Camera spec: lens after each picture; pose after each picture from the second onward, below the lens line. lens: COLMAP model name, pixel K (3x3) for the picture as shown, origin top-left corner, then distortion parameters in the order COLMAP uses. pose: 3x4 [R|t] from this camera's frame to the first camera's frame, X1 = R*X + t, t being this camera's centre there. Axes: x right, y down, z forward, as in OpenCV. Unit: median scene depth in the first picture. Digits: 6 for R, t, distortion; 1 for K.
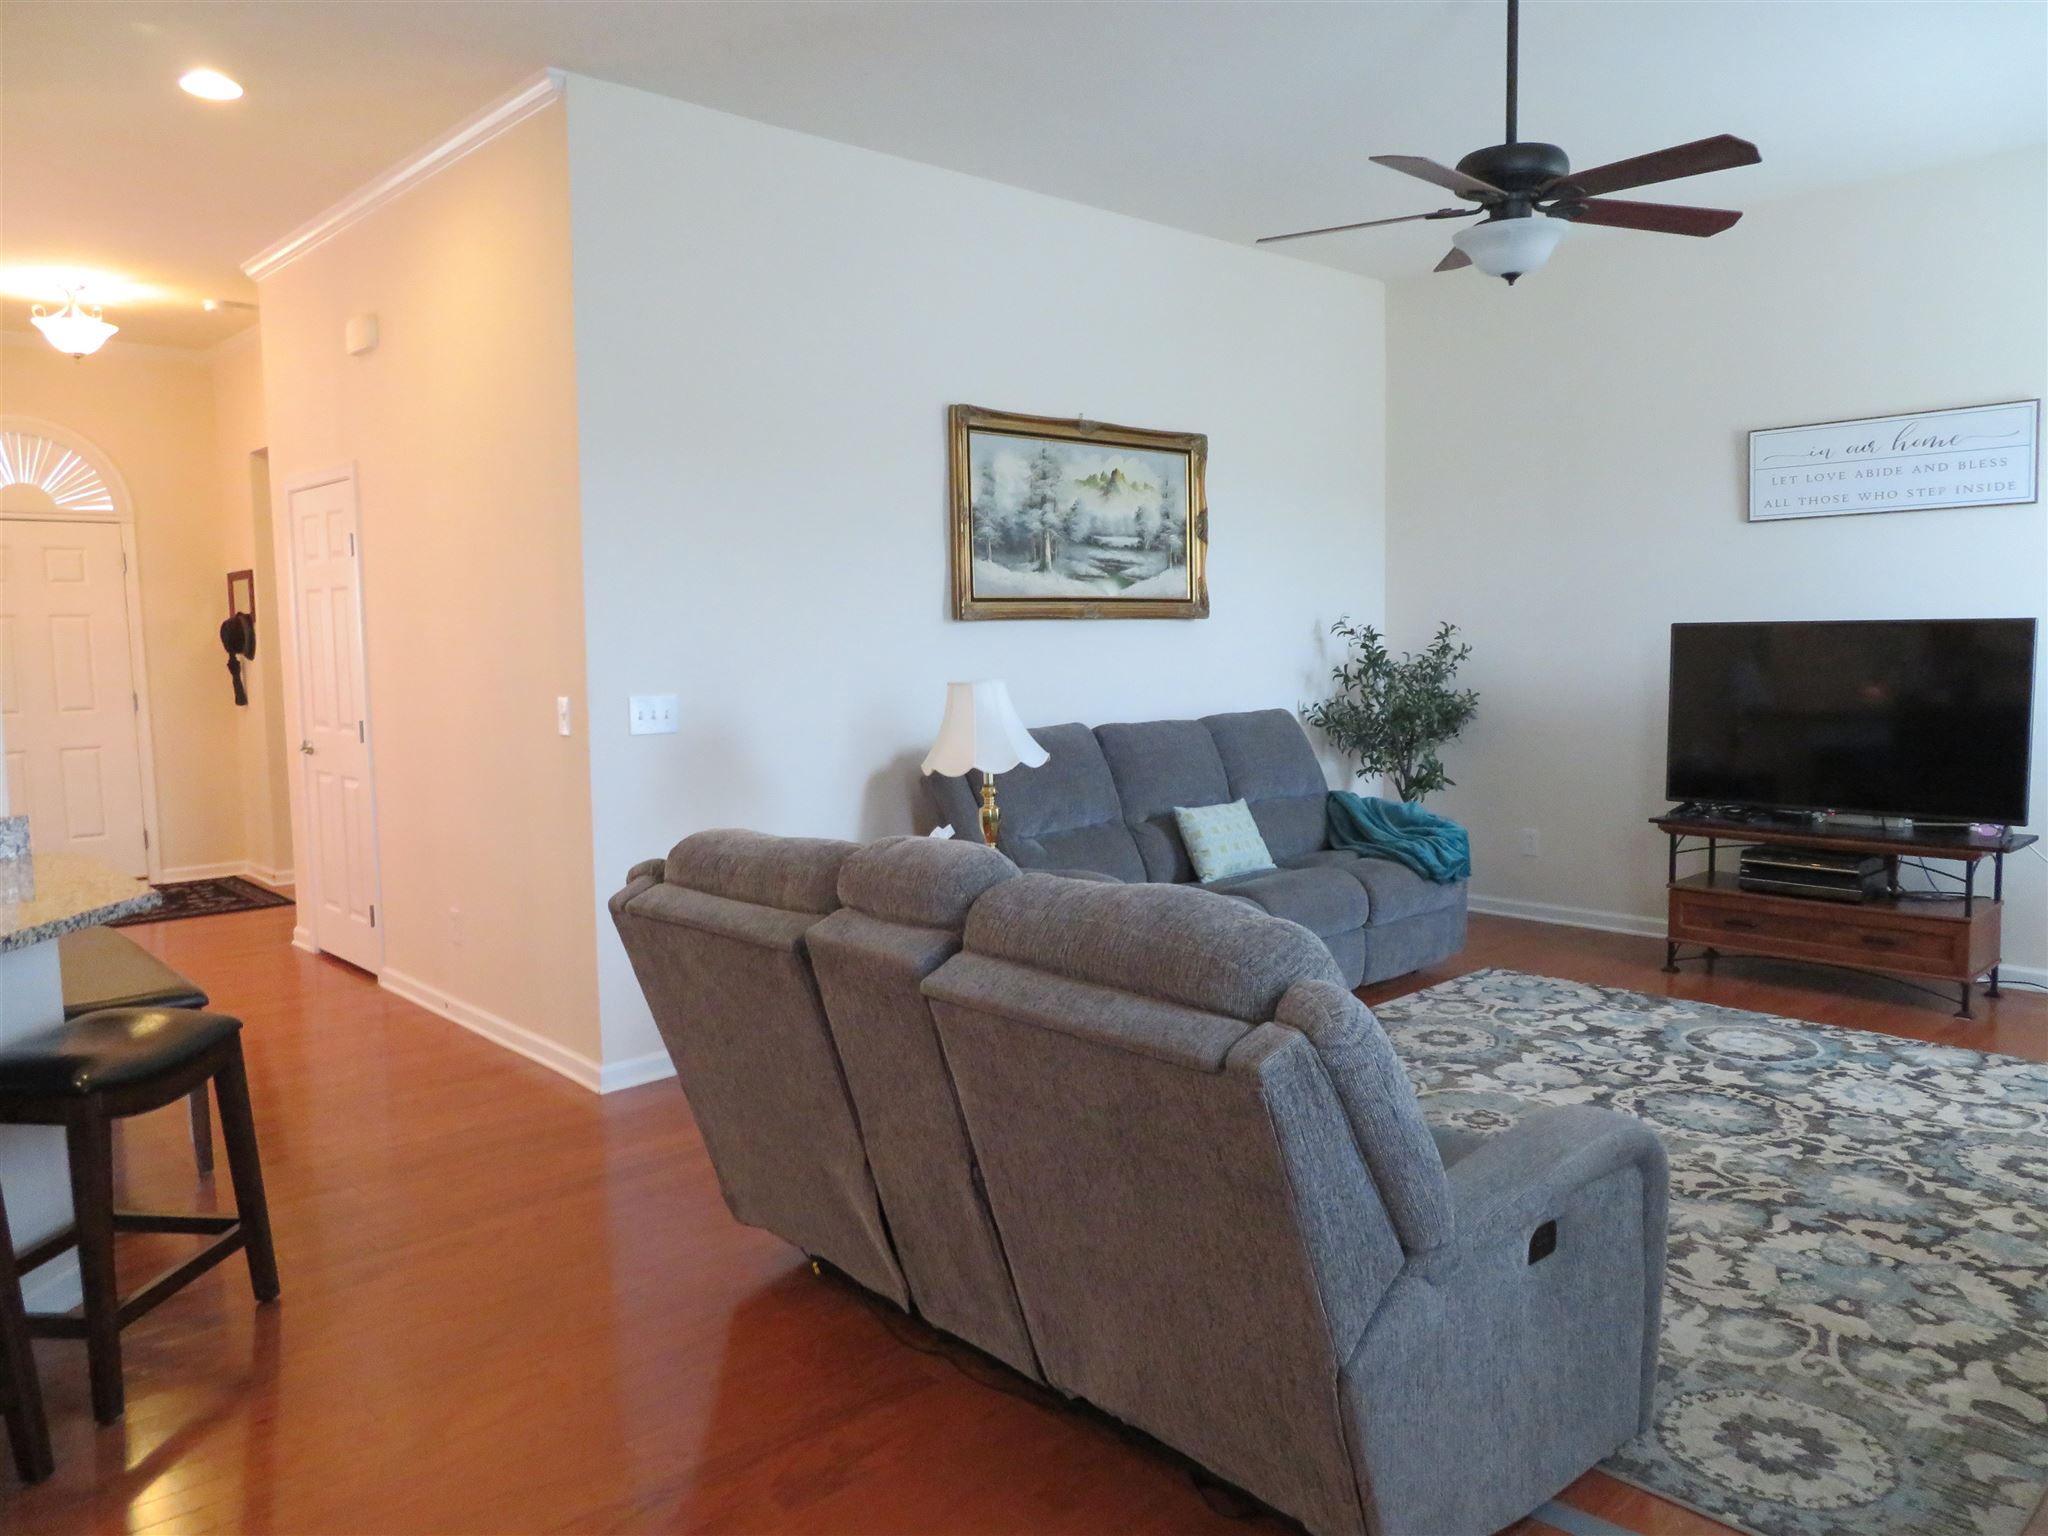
lens RADIAL K [[1459.0, 0, 1024.0], [0, 1459.0, 768.0], [0, 0, 1]] dist [-0.014520, 0.011752]
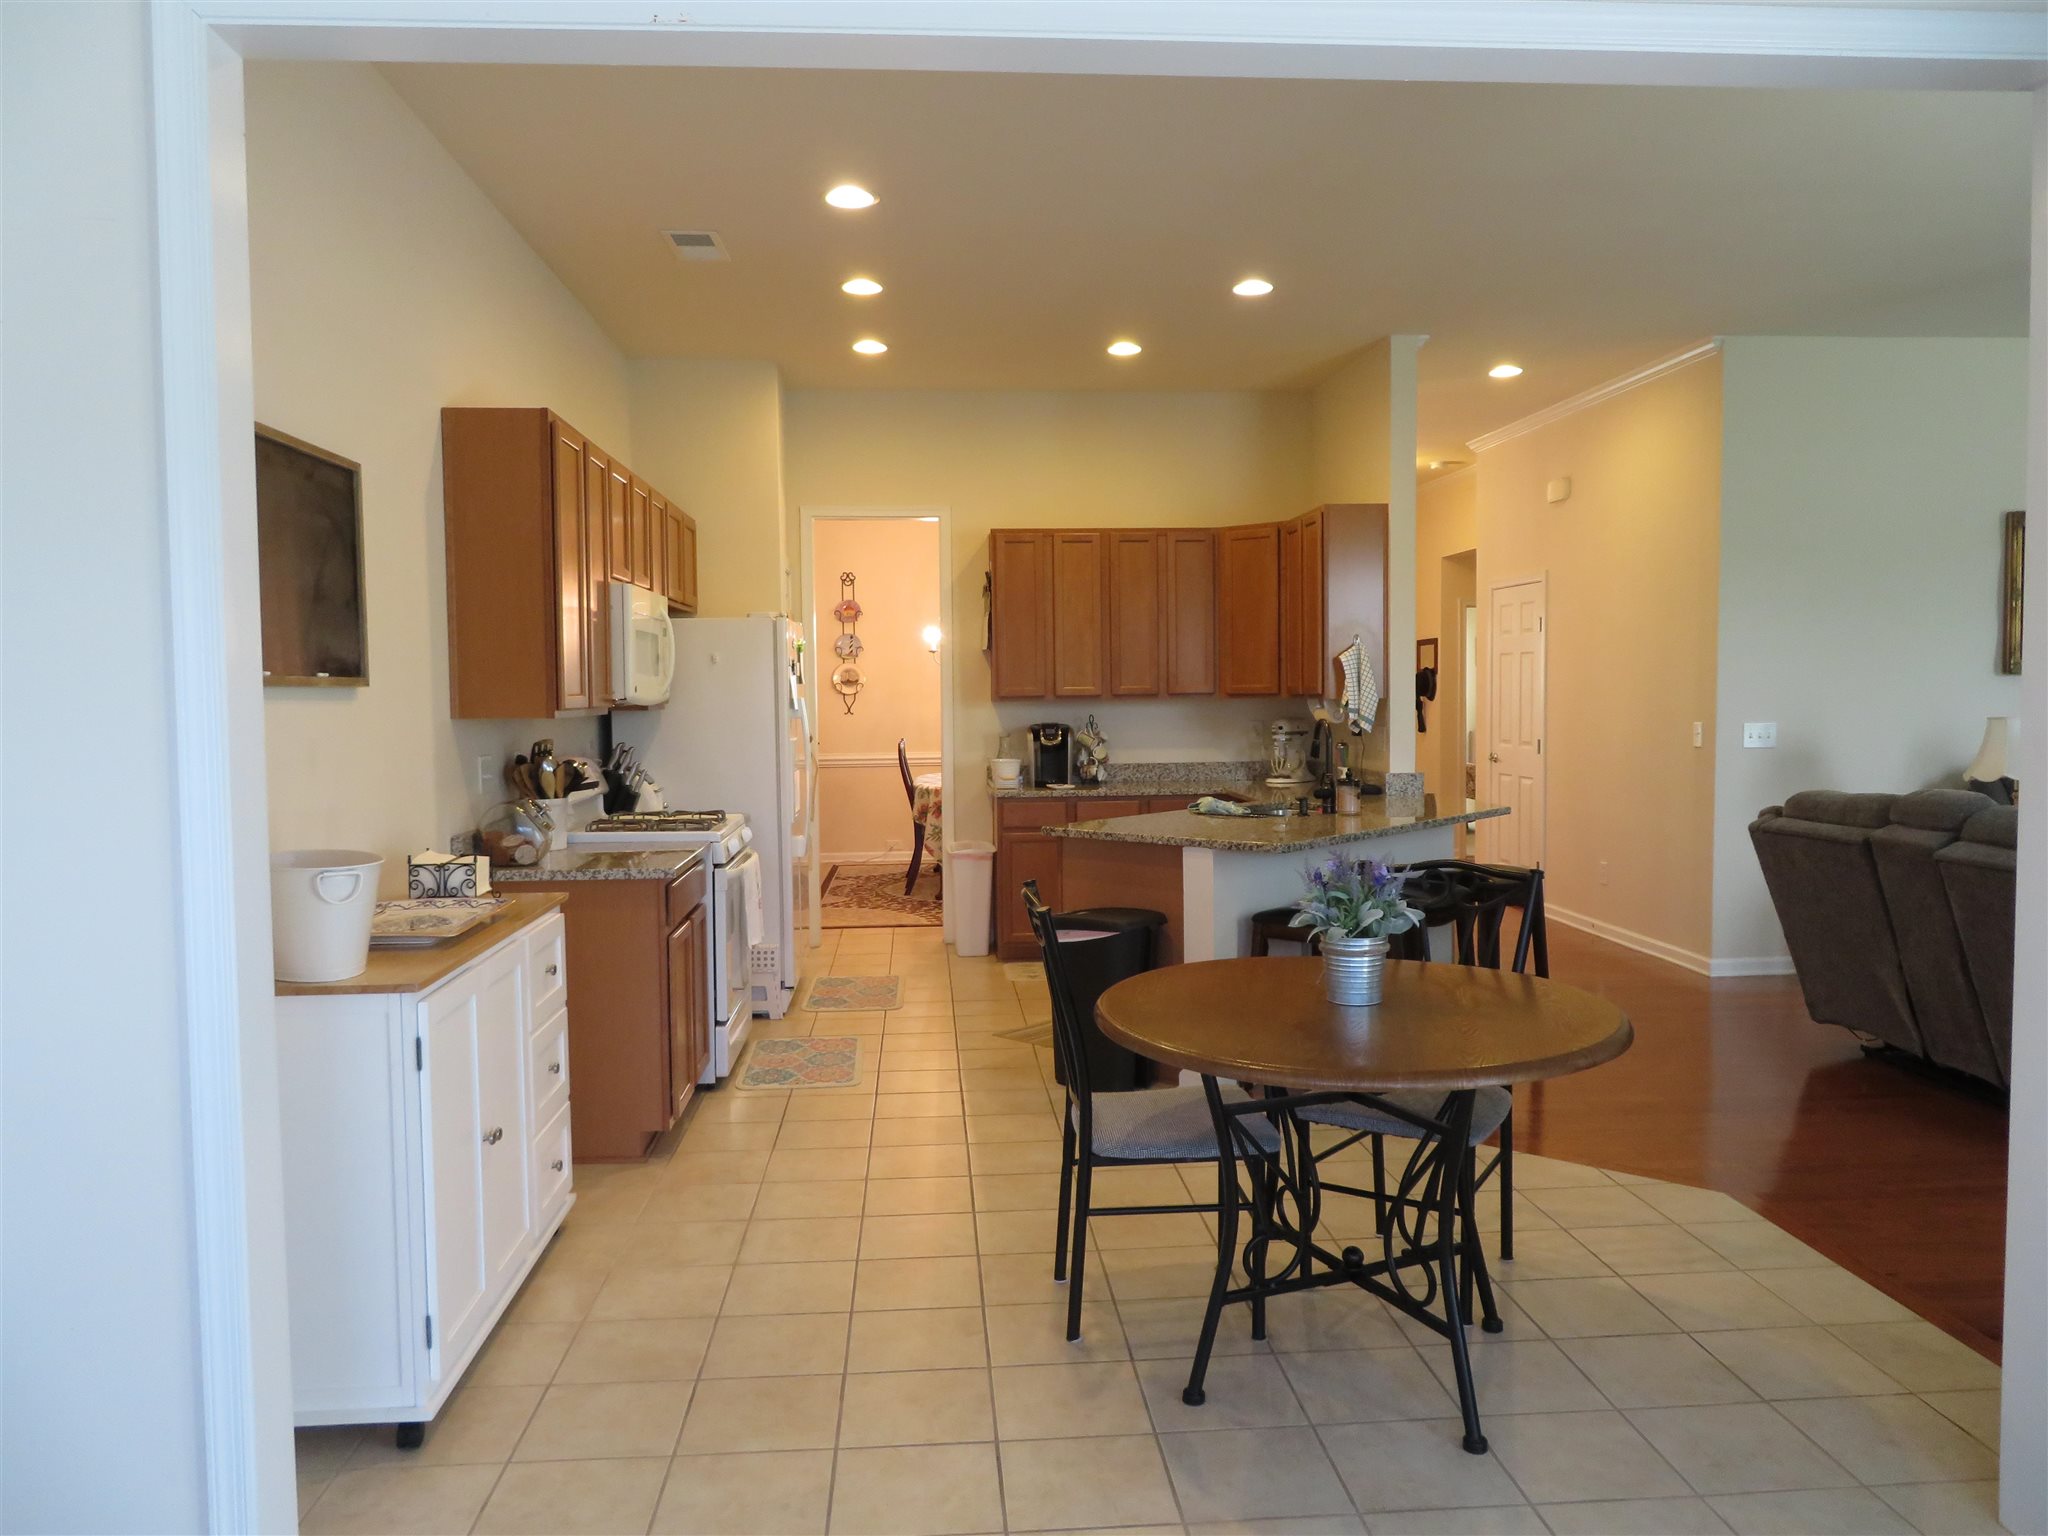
lens RADIAL K [[1459.0, 0, 1024.0], [0, 1459.0, 768.0], [0, 0, 1]] dist [-0.014520, 0.011752]
pose [[0.781042, 0.039908, -0.623202, 0.096500], [-0.061911, 0.997988, -0.013683, 0.066567], [0.621402, 0.049270, 0.781941, -0.677963]]
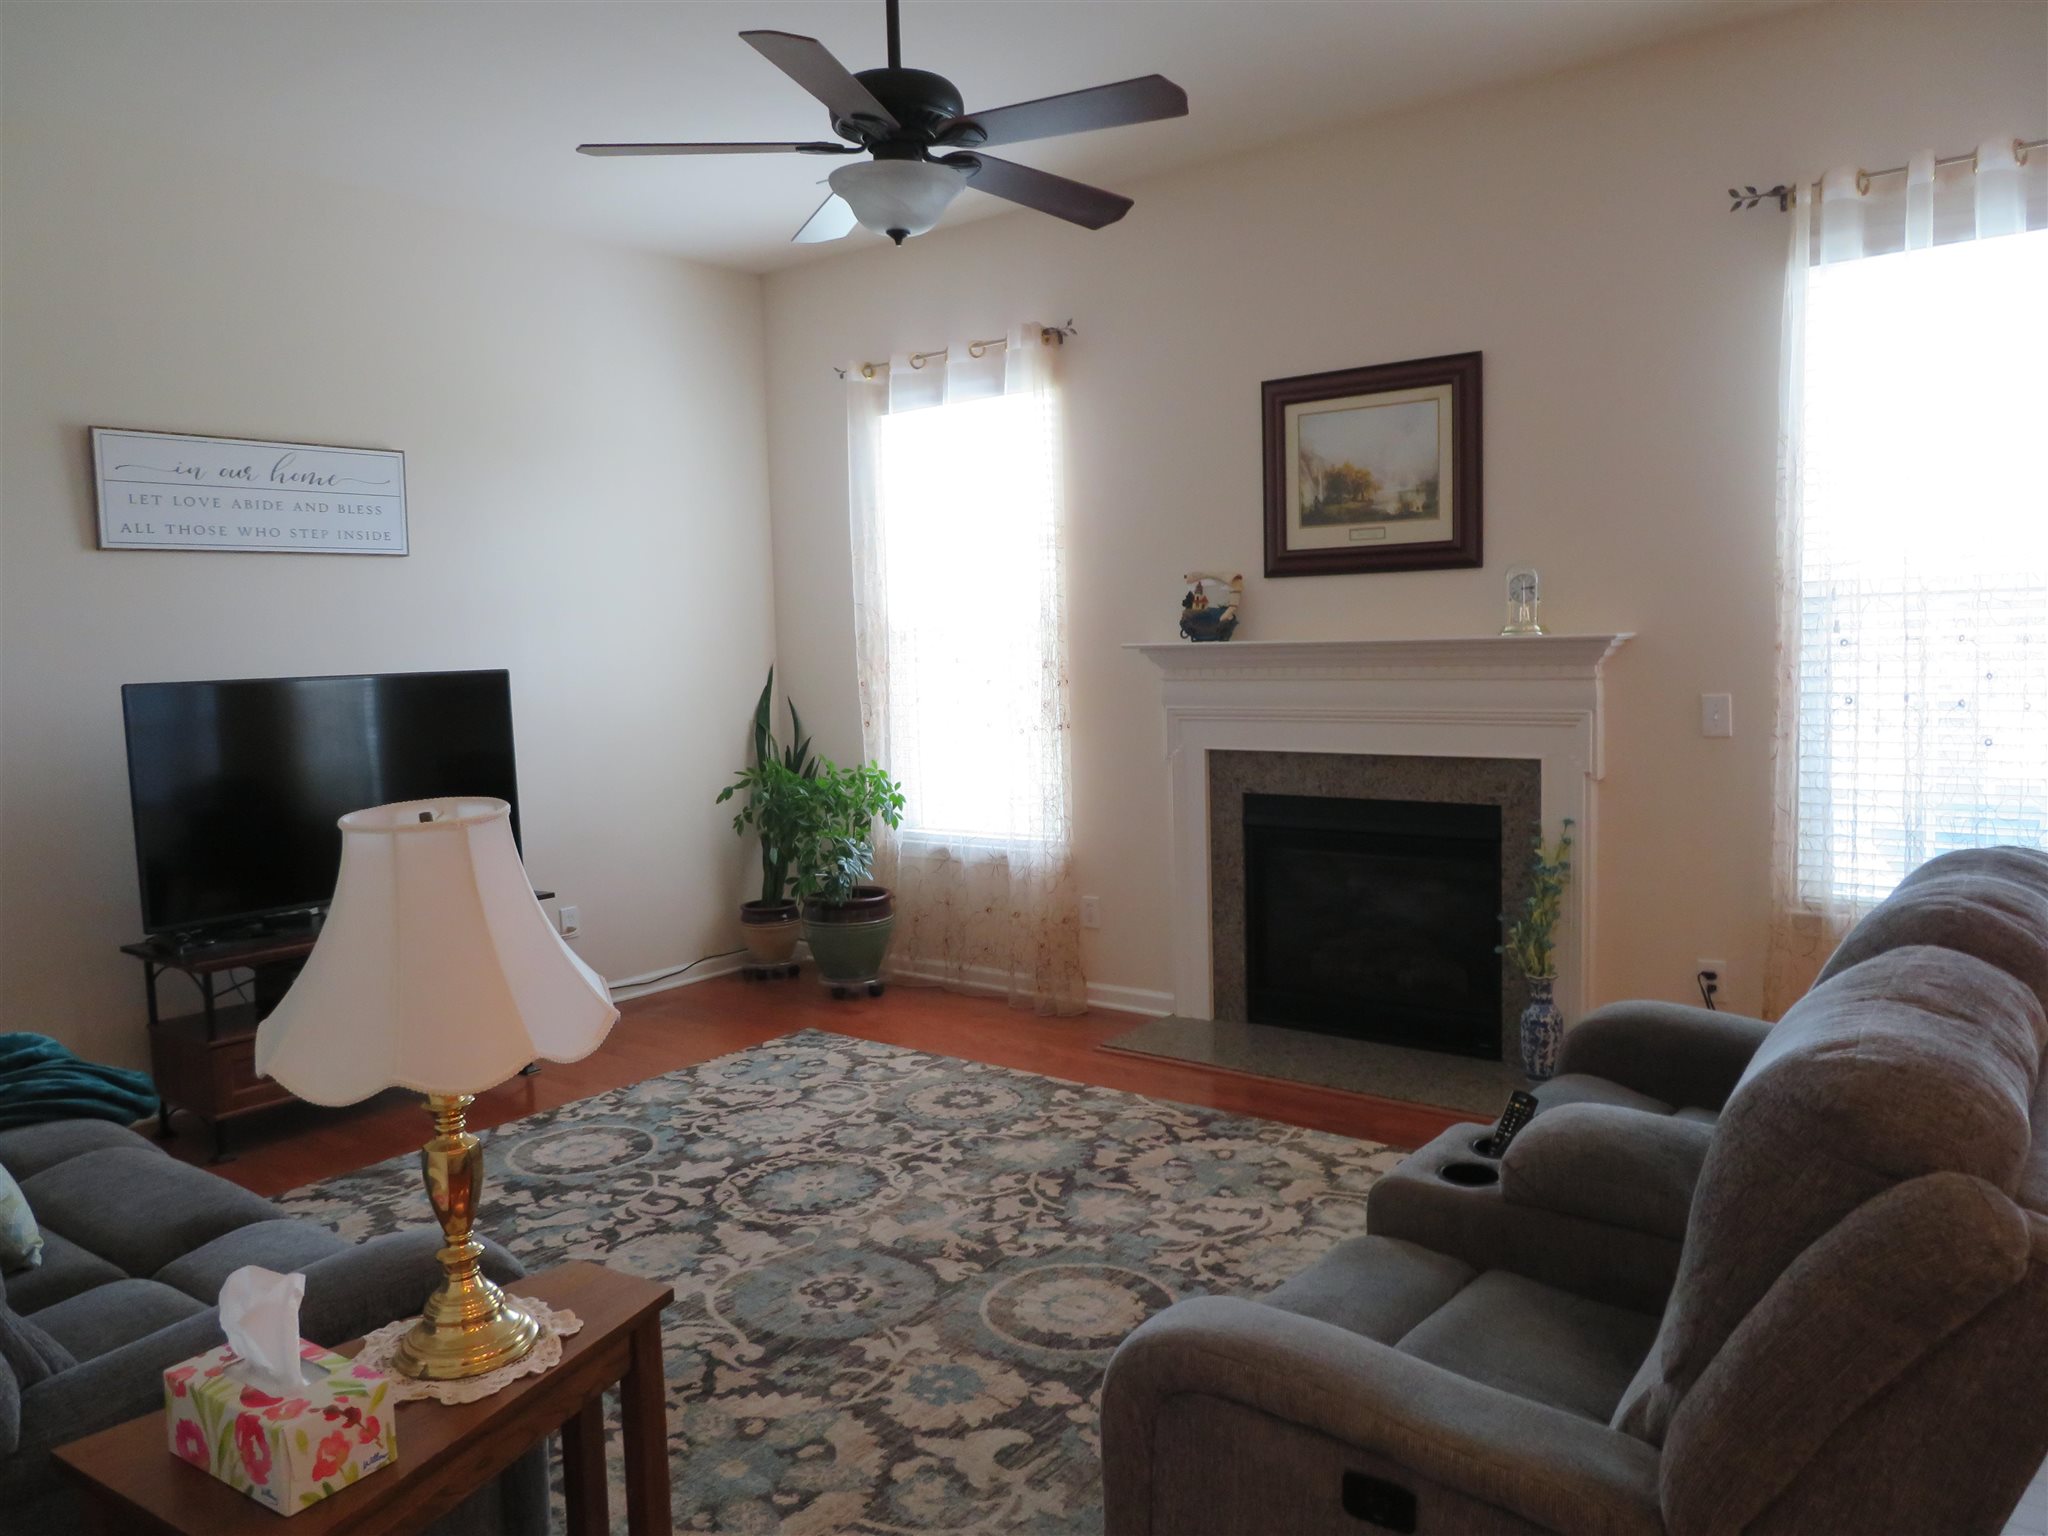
lens RADIAL K [[1459.0, 0, 1024.0], [0, 1459.0, 768.0], [0, 0, 1]] dist [-0.014520, 0.011752]
pose [[-0.164106, -0.063084, 0.984424, -0.402373], [0.129931, 0.987876, 0.084965, -0.079418], [-0.977848, 0.141850, -0.153920, 0.868000]]
